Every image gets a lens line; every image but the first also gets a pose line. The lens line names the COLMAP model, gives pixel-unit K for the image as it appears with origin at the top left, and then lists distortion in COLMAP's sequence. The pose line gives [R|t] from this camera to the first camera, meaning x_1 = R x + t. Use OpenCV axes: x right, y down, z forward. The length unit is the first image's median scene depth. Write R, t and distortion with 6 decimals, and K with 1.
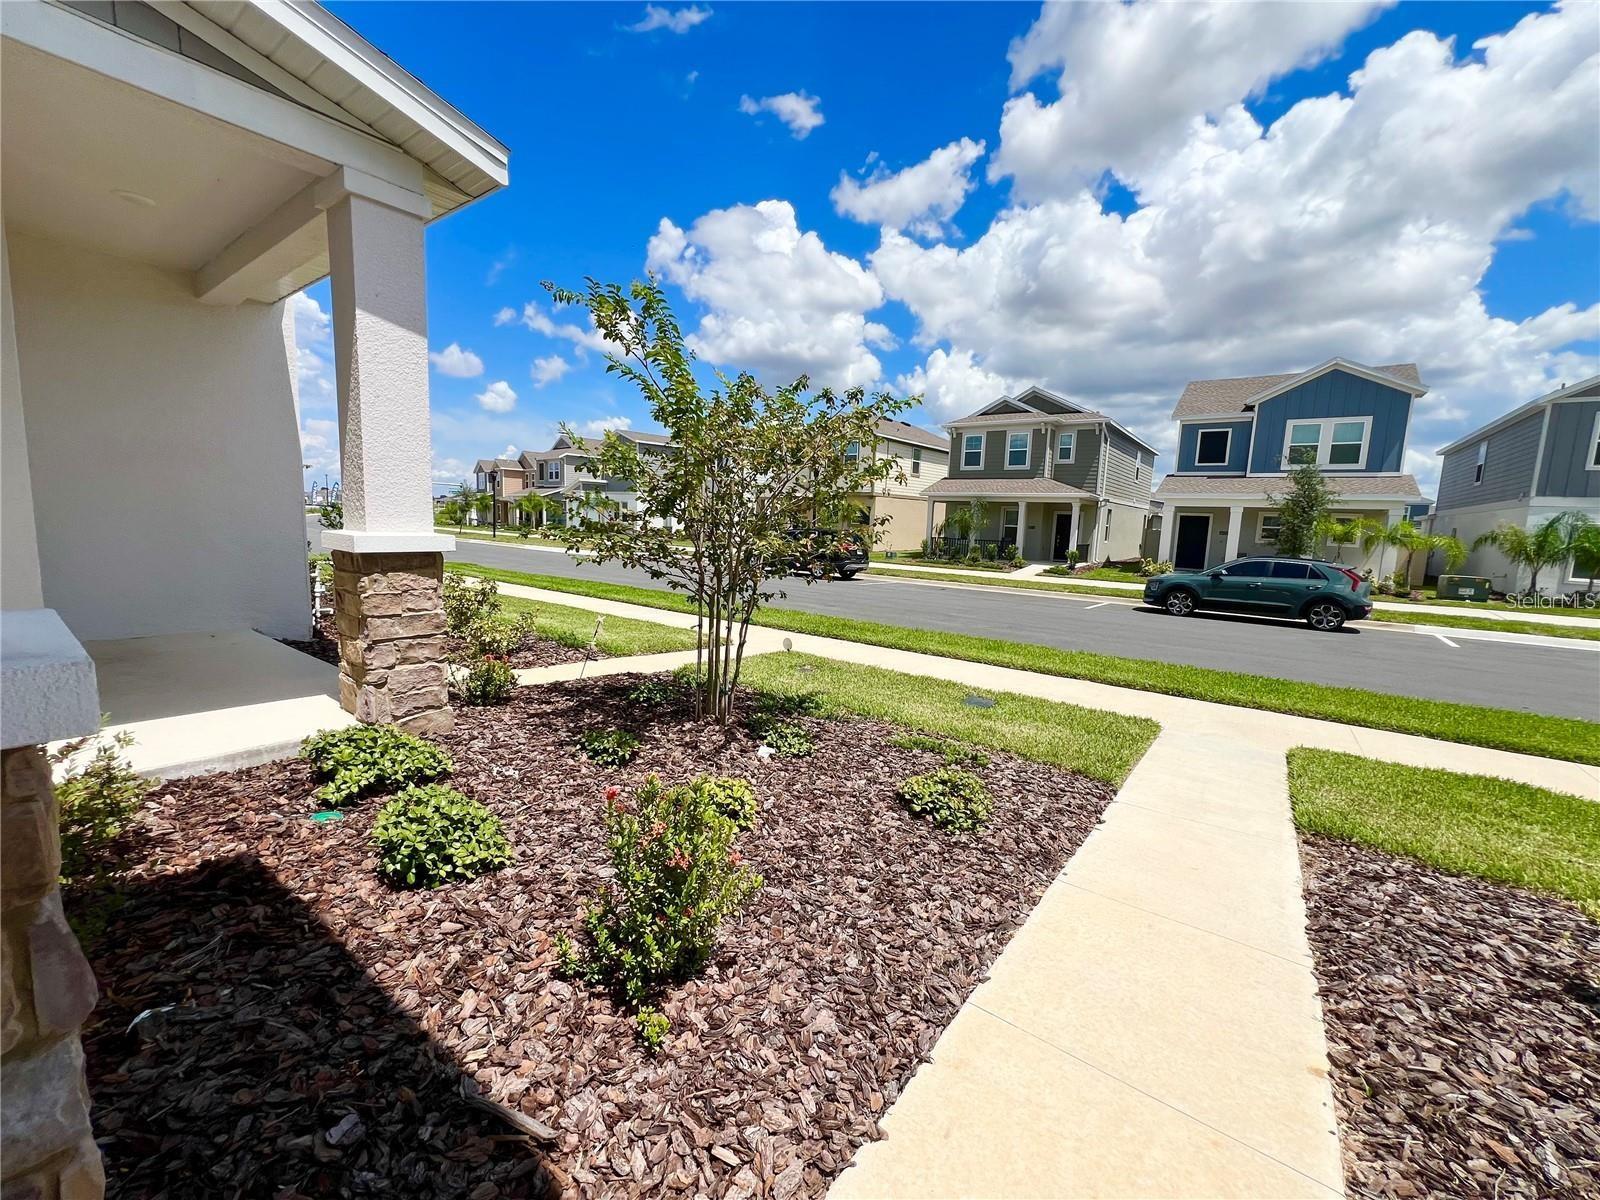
lens RADIAL K [[641.3, 0, 797.7], [0, 641.3, 594.8], [0, 0, 1]] dist [-0.000248, 0.000405]
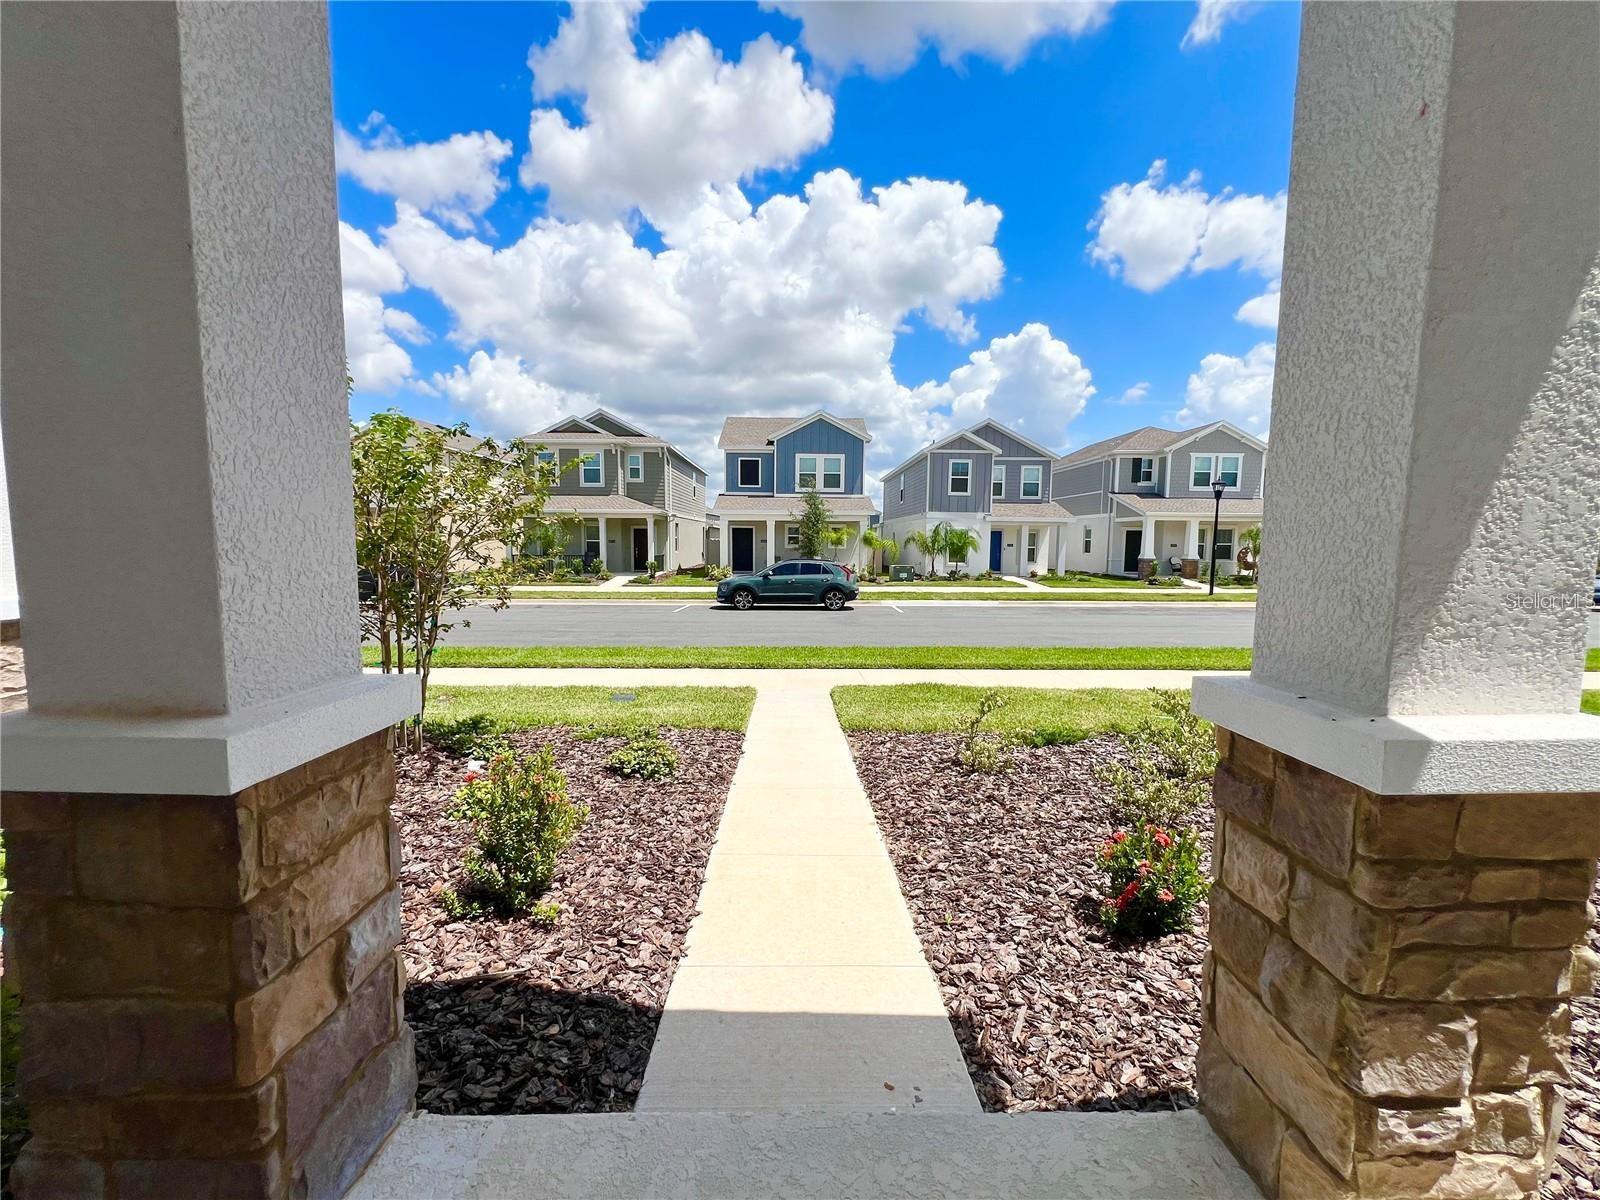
lens RADIAL K [[639.5, 0, 796.3], [0, 639.5, 599.8], [0, 0, 1]] dist [-0.000195, 0.000013]
pose [[0.799076, -0.088126, 0.594737, -0.067212], [0.094672, 0.995302, 0.020280, -0.002988], [-0.593730, 0.040100, 0.803665, -0.065658]]
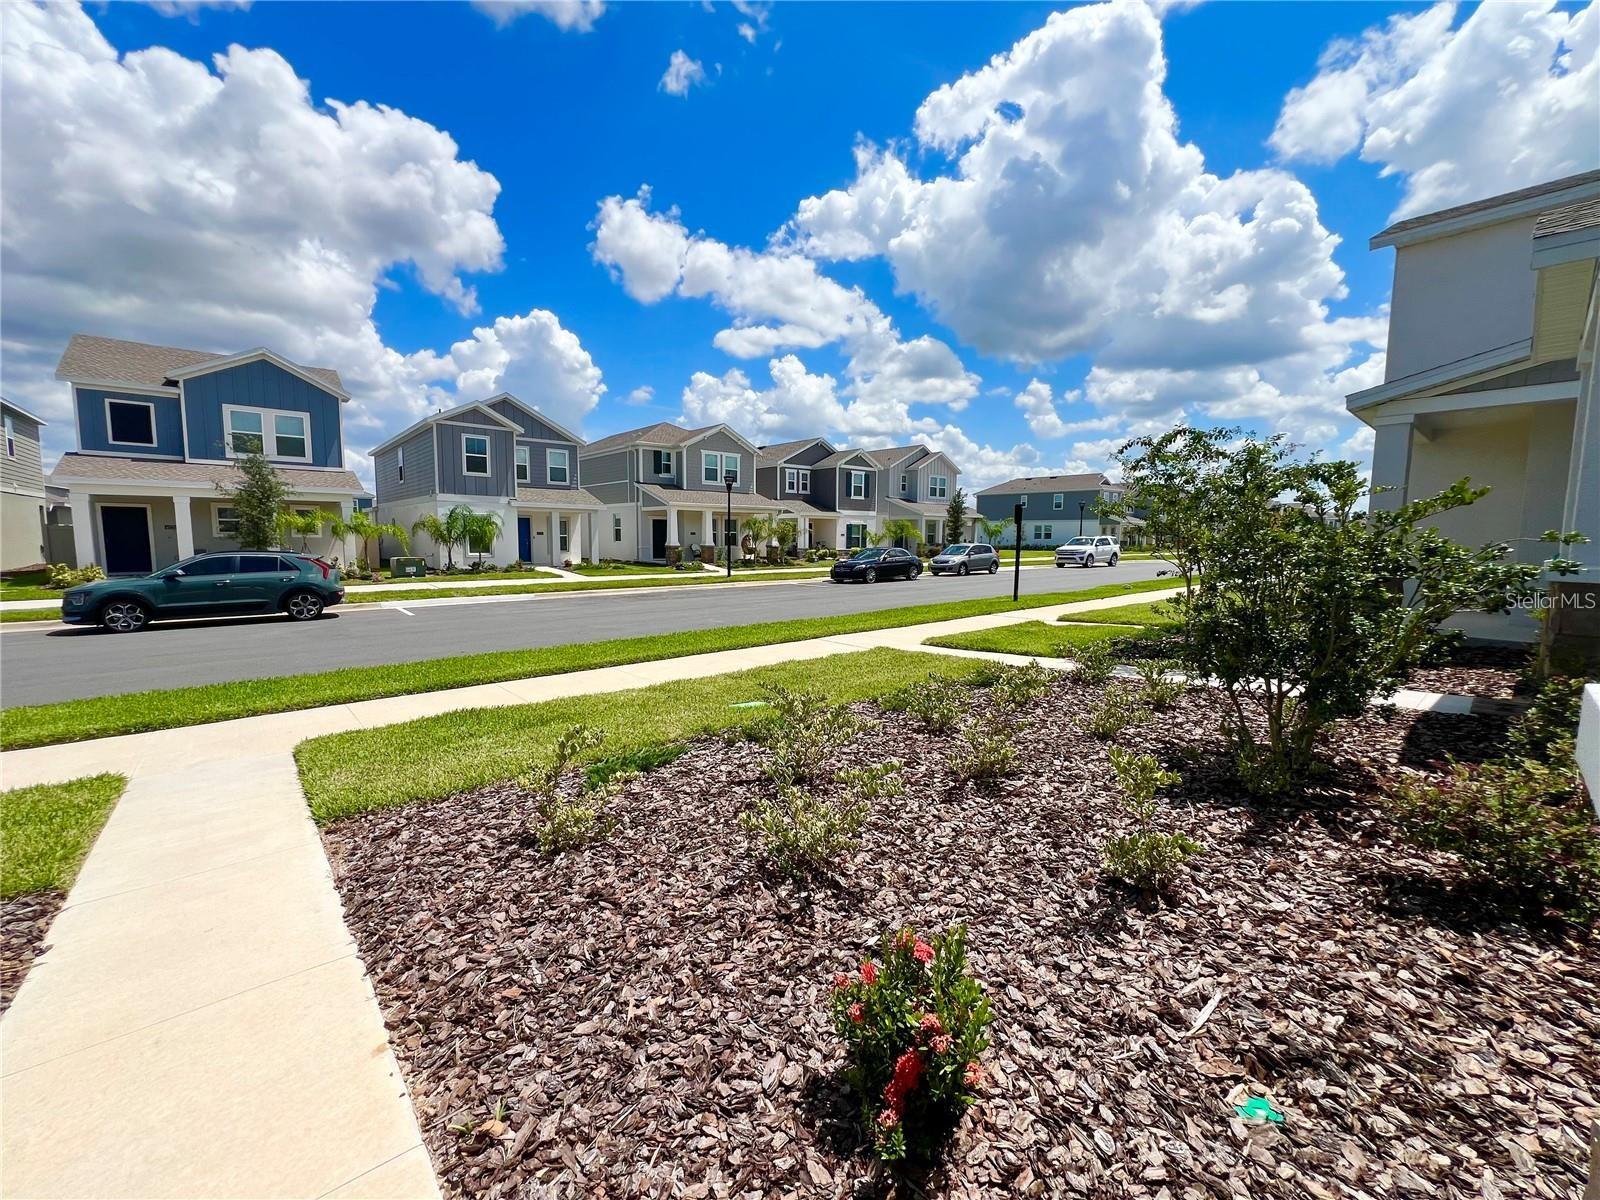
lens RADIAL K [[636.6, 0, 800.2], [0, 636.6, 603.2], [0, 0, 1]] dist [0.000966, 0.000074]
pose [[0.210112, -0.140637, 0.967509, 0.009437], [0.115929, 0.986202, 0.118178, 0.000602], [-0.970780, 0.087331, 0.223516, 0.008571]]
